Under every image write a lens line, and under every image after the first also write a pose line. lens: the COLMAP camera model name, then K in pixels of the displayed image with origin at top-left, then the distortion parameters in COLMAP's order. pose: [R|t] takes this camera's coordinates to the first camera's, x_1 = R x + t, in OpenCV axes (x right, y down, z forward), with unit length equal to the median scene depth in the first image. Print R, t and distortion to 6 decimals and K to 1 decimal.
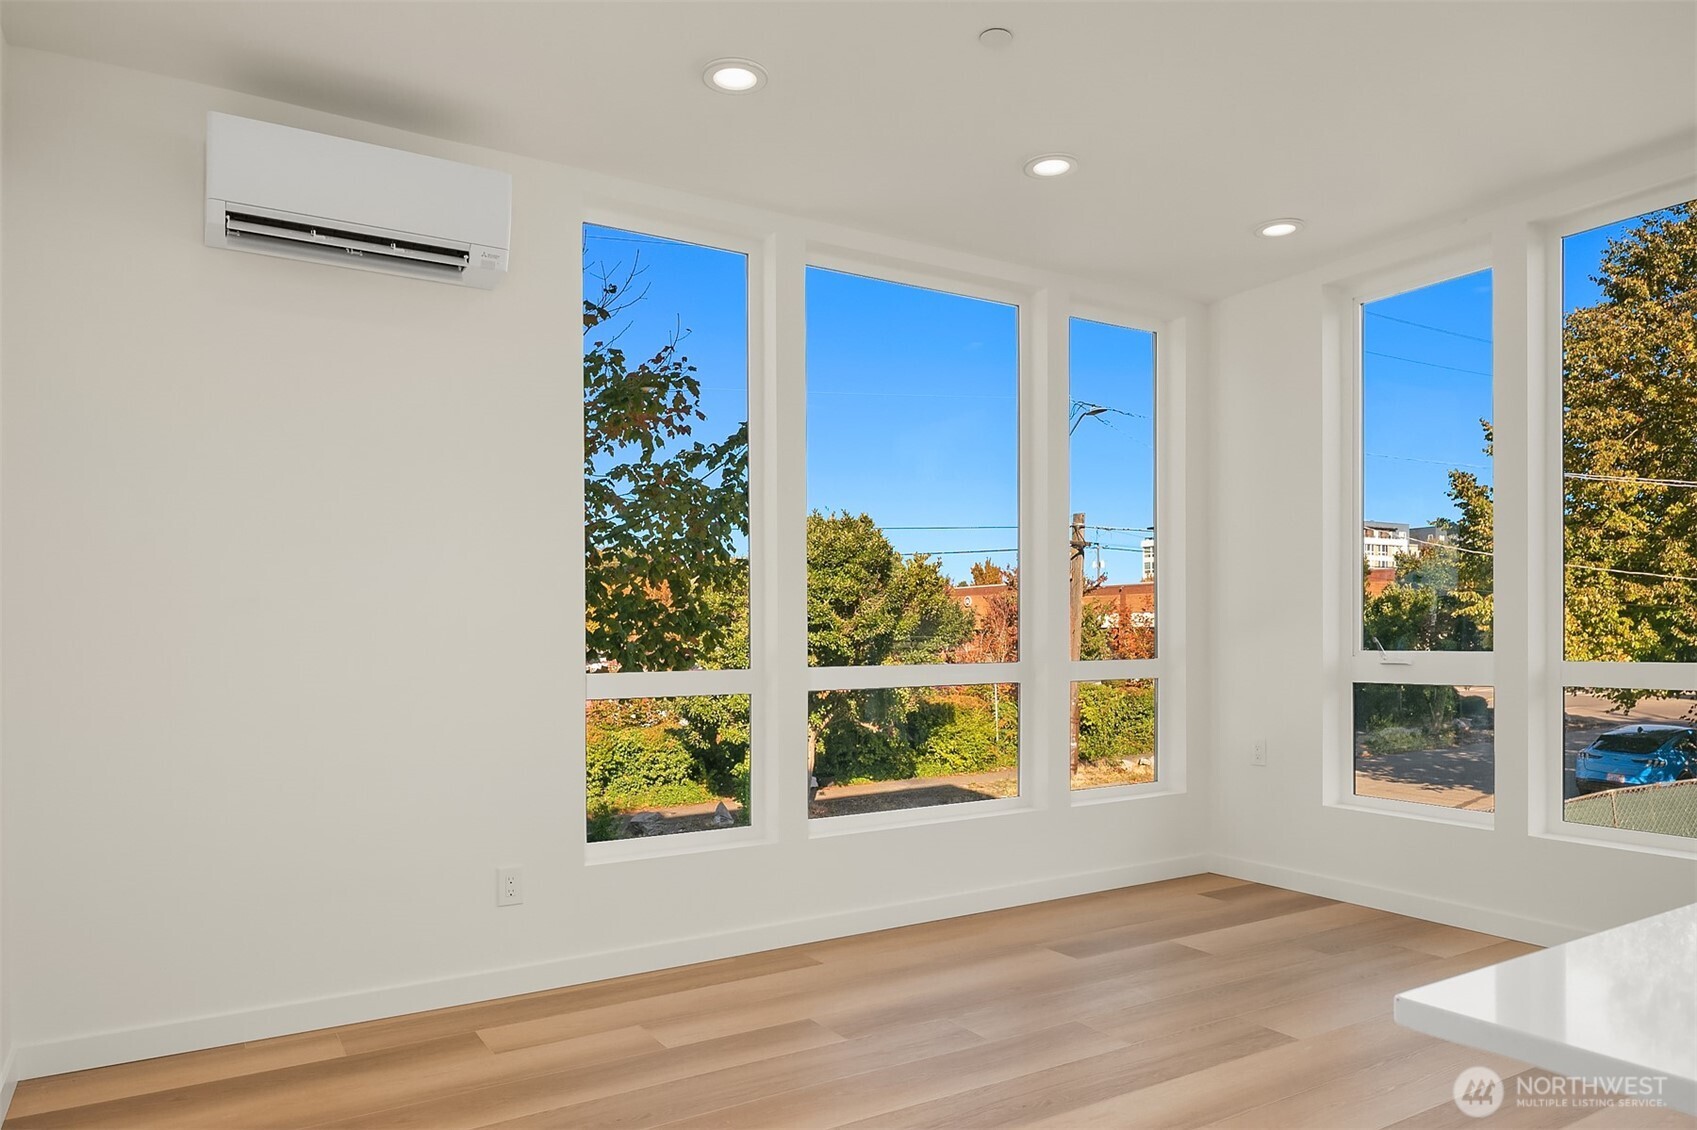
lens RADIAL K [[1109.0, 0, 845.8], [0, 1109.0, 576.5], [0, 0, 1]] dist [-0.002461, 0.001751]
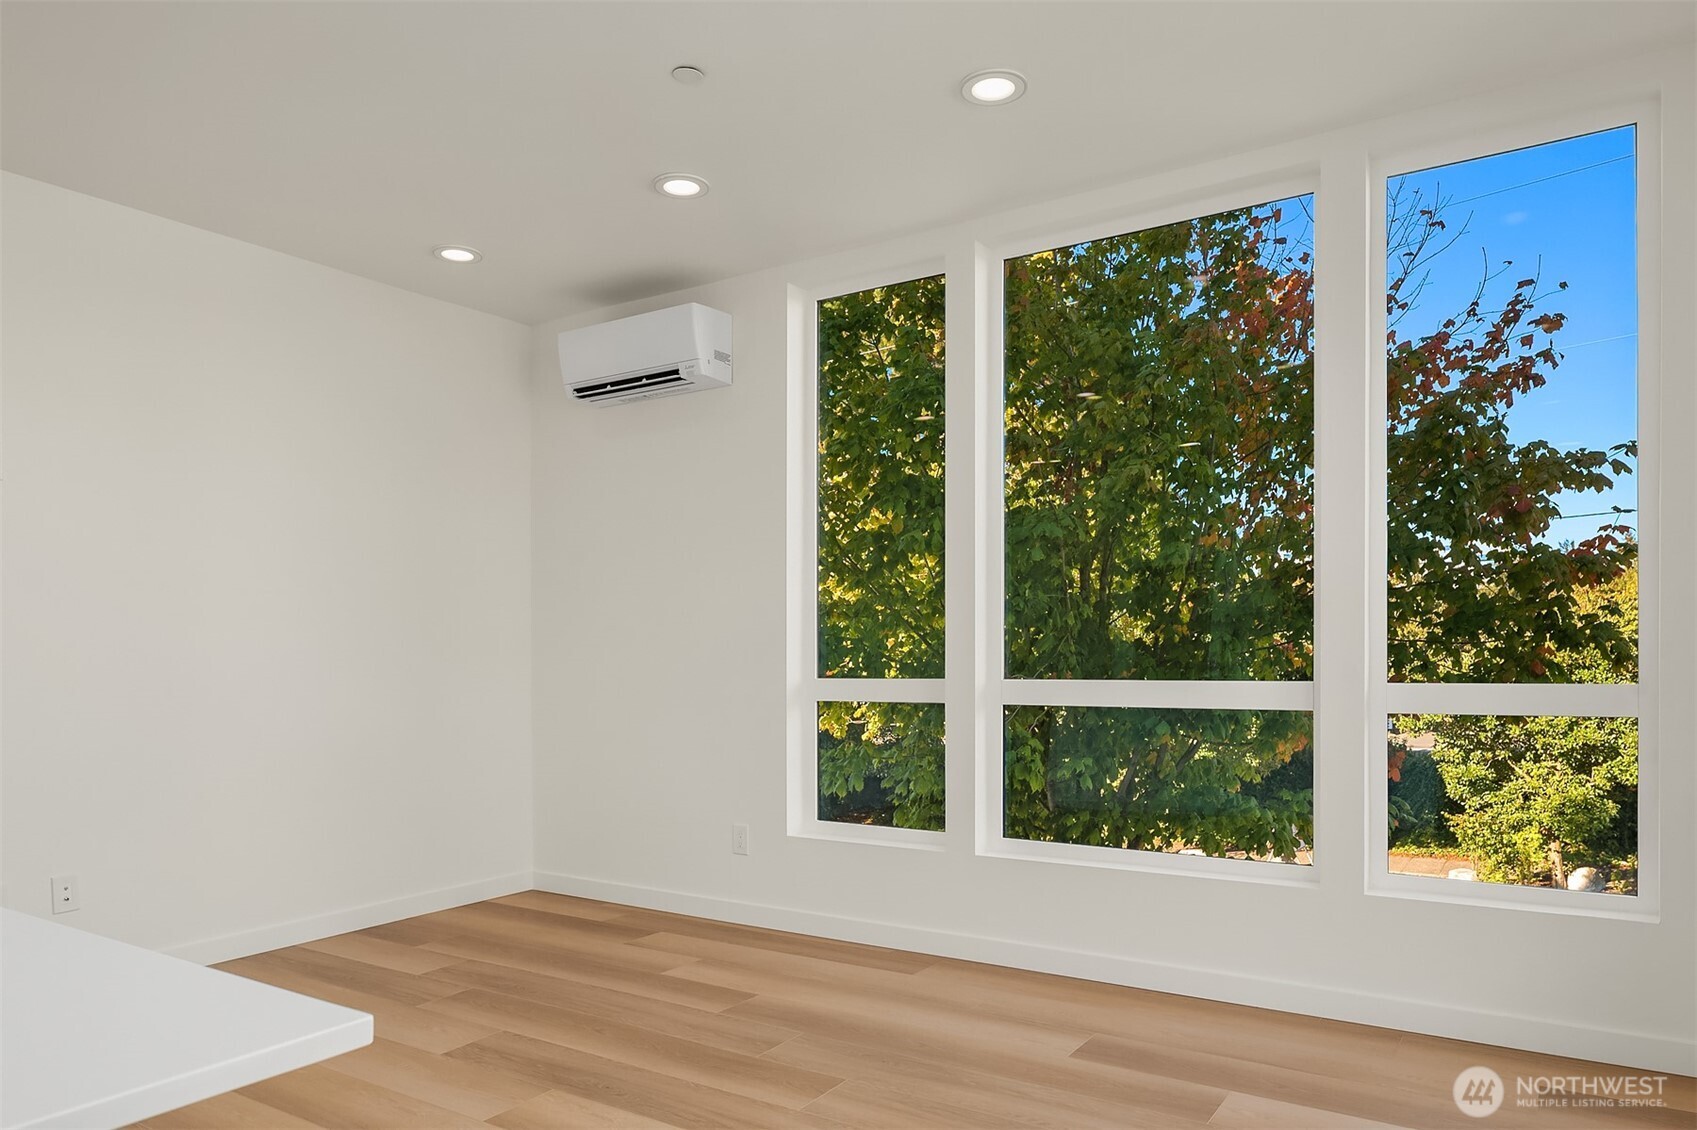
lens RADIAL K [[1109.0, 0, 853.5], [0, 1109.0, 566.4], [0, 0, 1]] dist [-0.002461, 0.001751]
pose [[0.422387, -0.062298, -0.904272, 0.881150], [0.054951, 0.997560, -0.043058, 0.022232], [0.904749, -0.031504, 0.424779, 0.537755]]
